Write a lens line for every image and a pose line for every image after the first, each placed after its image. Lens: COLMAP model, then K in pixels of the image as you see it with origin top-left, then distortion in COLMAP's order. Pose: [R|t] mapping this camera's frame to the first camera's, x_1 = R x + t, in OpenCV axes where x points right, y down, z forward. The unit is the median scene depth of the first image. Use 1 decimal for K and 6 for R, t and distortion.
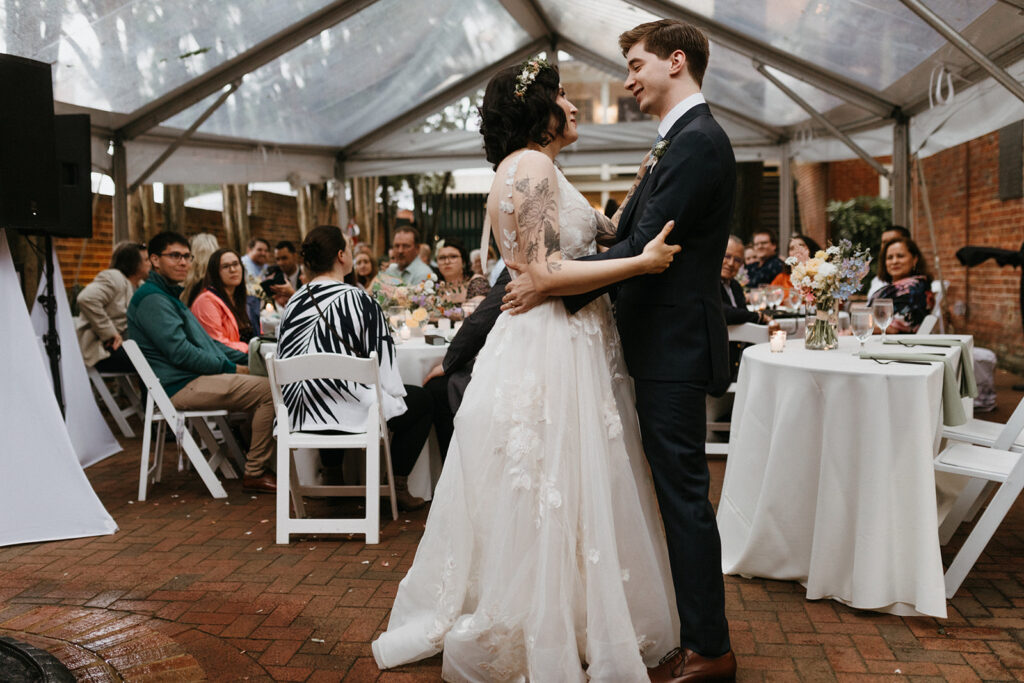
lens RADIAL K [[1243.9, 0, 509.8], [0, 1243.9, 339.8], [0, 0, 1]] dist [-0.008924, 0.000000]
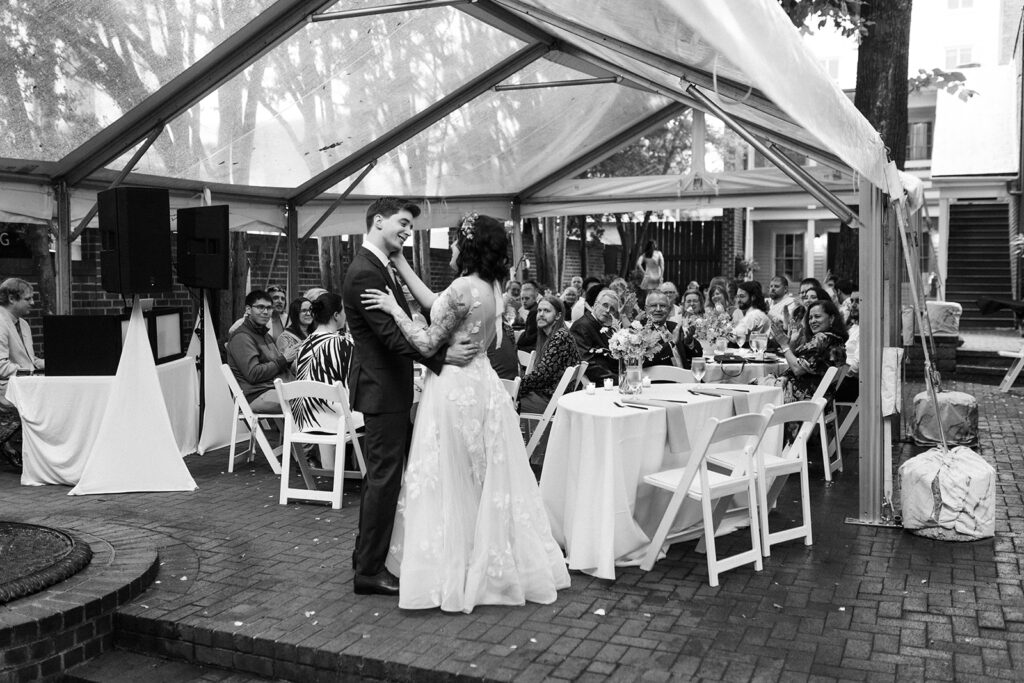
lens RADIAL K [[1459.6, 0, 512.9], [0, 1459.6, 342.4], [0, 0, 1]] dist [-0.015620, 0.000000]
pose [[0.936846, 0.035372, -0.347950, 0.687191], [-0.031997, 0.999369, 0.015445, -0.070569], [0.348277, -0.003336, 0.937386, -0.574196]]
